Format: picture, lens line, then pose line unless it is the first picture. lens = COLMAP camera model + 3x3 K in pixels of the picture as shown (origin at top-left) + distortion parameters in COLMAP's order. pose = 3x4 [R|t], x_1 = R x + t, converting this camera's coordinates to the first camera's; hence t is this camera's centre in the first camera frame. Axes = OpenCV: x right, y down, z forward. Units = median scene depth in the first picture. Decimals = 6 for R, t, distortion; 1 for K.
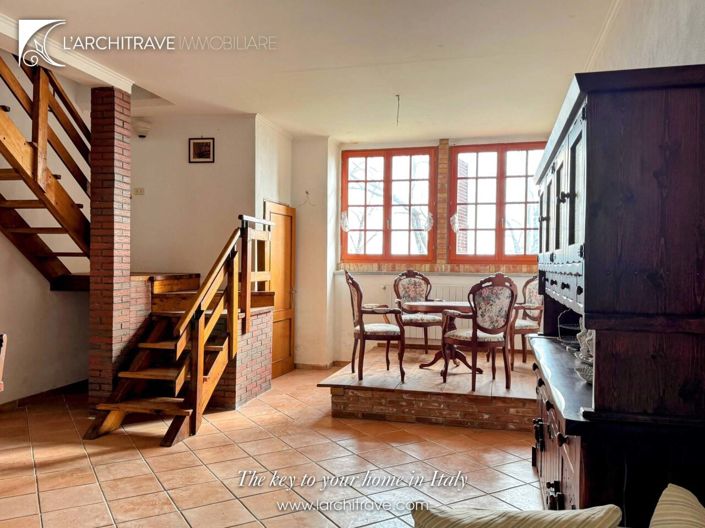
lens RADIAL K [[585.6, 0, 354.6], [0, 585.6, 266.8], [0, 0, 1]] dist [0.062004, -0.002518]
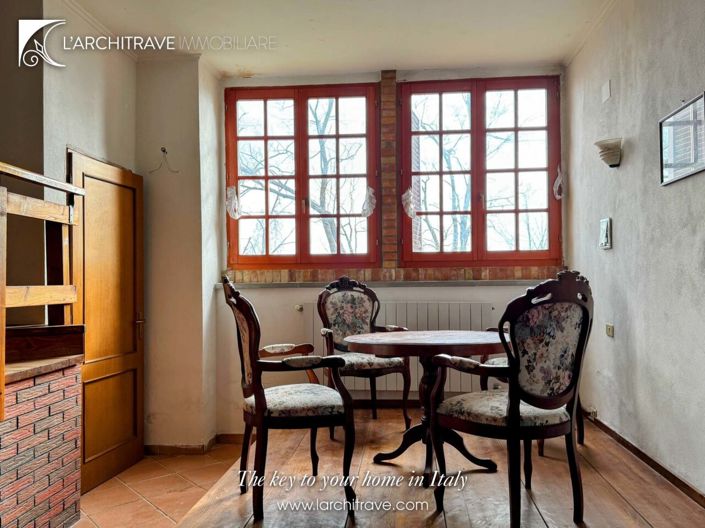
lens RADIAL K [[585.6, 0, 353.3], [0, 585.6, 272.9], [0, 0, 1]] dist [0.062004, -0.002518]
pose [[0.987550, -0.021545, 0.155824, 0.010773], [0.024204, 0.999592, -0.015190, 0.009289], [-0.155433, 0.018772, 0.987668, 0.388736]]
